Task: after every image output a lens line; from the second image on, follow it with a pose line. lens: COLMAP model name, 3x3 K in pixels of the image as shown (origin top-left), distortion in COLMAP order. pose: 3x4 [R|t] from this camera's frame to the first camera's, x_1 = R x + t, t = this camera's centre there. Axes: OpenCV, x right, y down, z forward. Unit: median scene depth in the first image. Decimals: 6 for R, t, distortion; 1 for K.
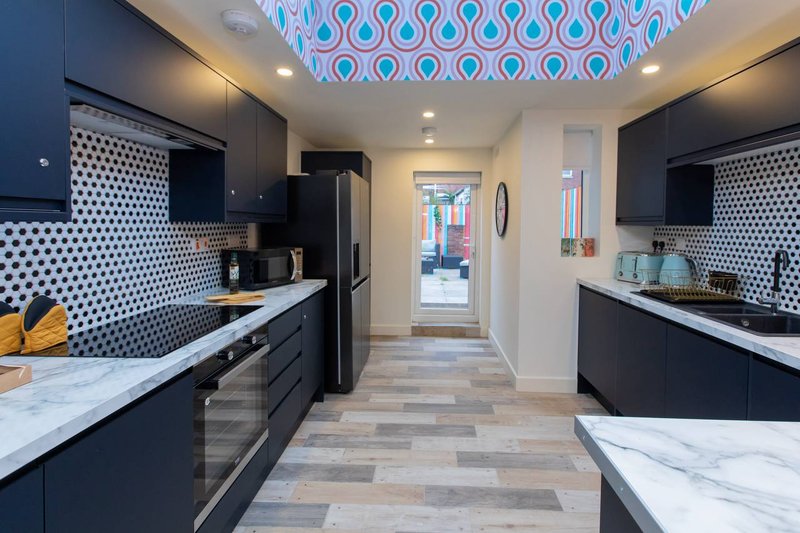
lens RADIAL K [[390.4, 0, 406.5], [0, 390.4, 235.4], [0, 0, 1]] dist [-0.000097, 0.000168]
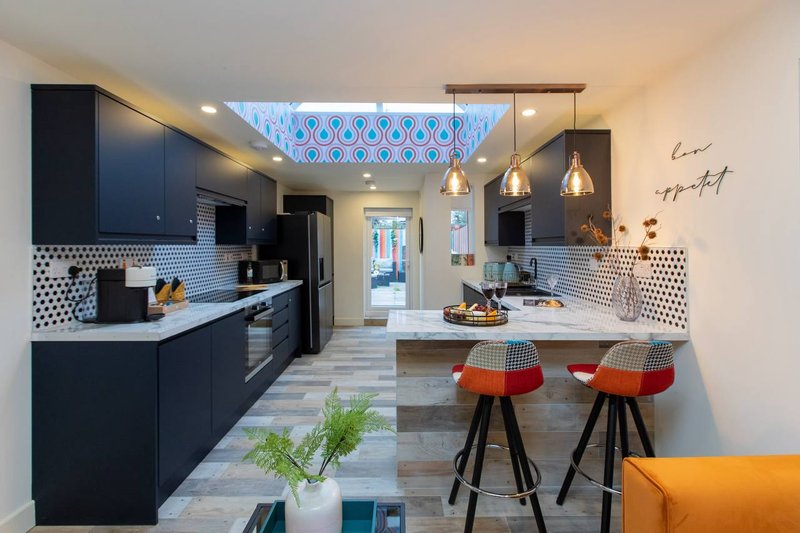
lens RADIAL K [[368.9, 0, 400.0], [0, 368.9, 266.5], [0, 0, 1]] dist [0.000468, 0.000097]
pose [[0.997934, -0.006028, 0.063959, 0.109850], [0.004179, 0.999570, 0.029011, 0.016481], [-0.064106, -0.028684, 0.997531, -0.597231]]
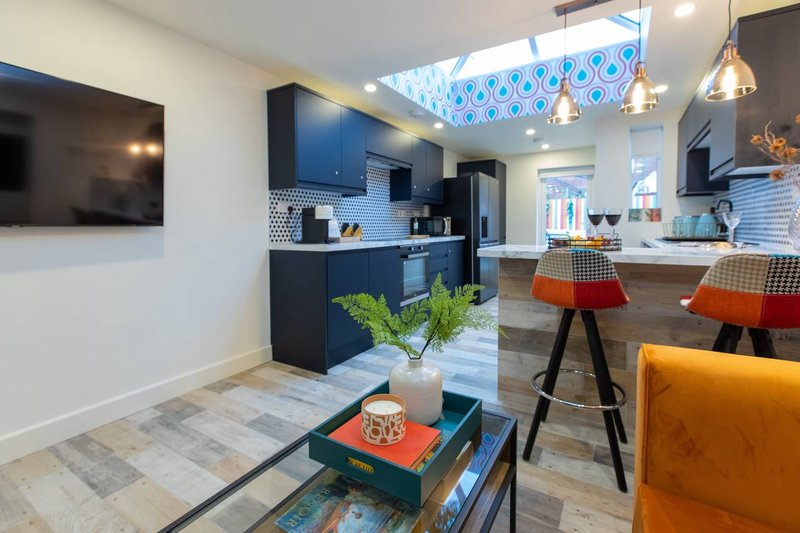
lens RADIAL K [[359.2, 0, 400.0], [0, 359.2, 266.5], [0, 0, 1]] dist [-0.000152, -0.000011]
pose [[0.883087, 0.035867, -0.467836, 0.344822], [0.002125, 0.996758, 0.080430, 0.134407], [0.469204, -0.072021, 0.880148, -0.663830]]
